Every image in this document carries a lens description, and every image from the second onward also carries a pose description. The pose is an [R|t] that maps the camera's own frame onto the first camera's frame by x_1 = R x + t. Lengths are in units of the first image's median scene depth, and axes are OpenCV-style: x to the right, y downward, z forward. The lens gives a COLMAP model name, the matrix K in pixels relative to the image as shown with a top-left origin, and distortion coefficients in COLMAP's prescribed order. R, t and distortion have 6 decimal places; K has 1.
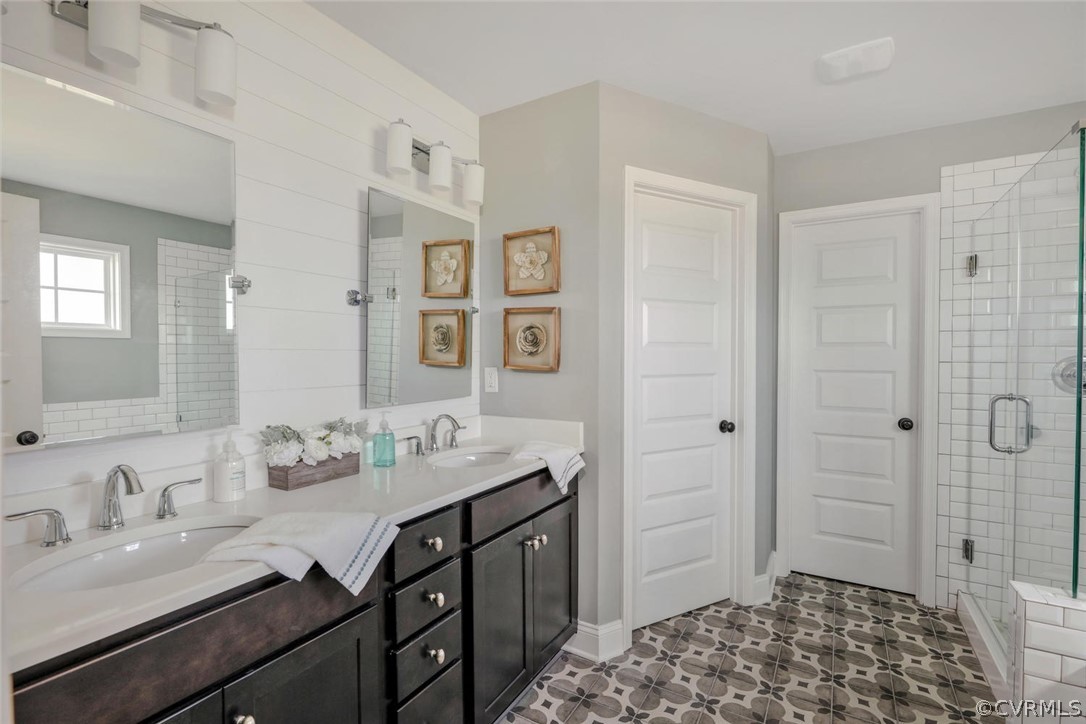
lens RADIAL K [[499.7, 0, 546.0], [0, 499.7, 364.0], [0, 0, 1]] dist [-0.002082, 0.000174]
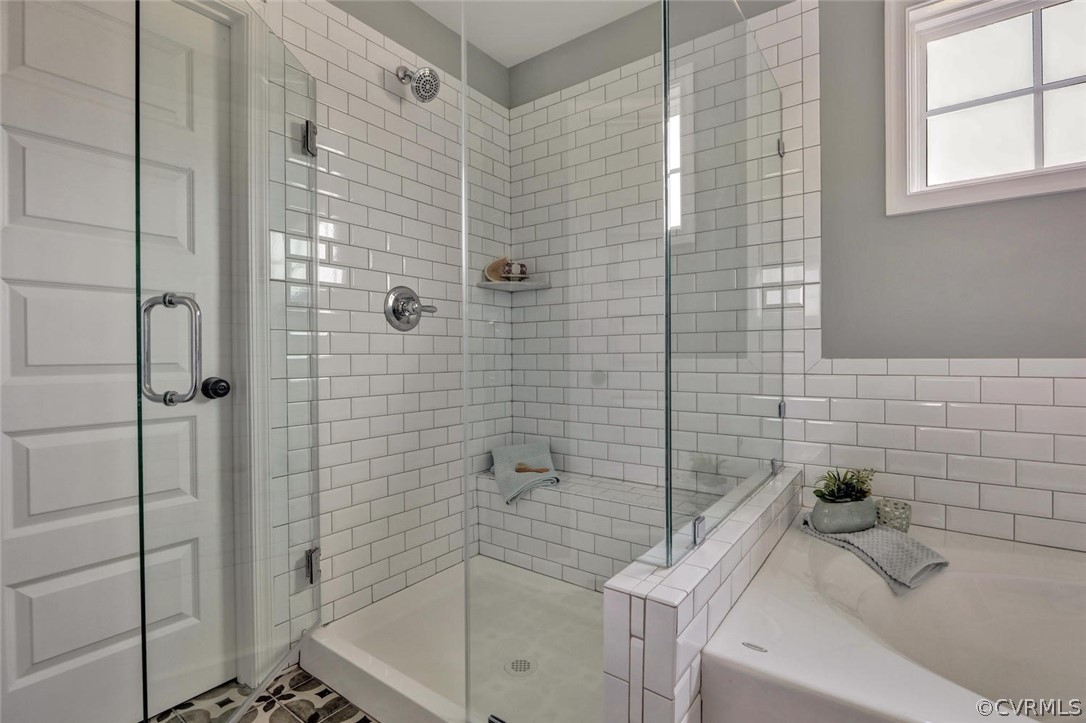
lens RADIAL K [[499.7, 0, 547.7], [0, 499.7, 362.1], [0, 0, 1]] dist [-0.002082, 0.000174]
pose [[0.089166, -0.012225, 0.995942, 0.197604], [0.013525, 0.999847, 0.011062, 0.092701], [-0.995925, 0.012484, 0.089318, 0.592591]]
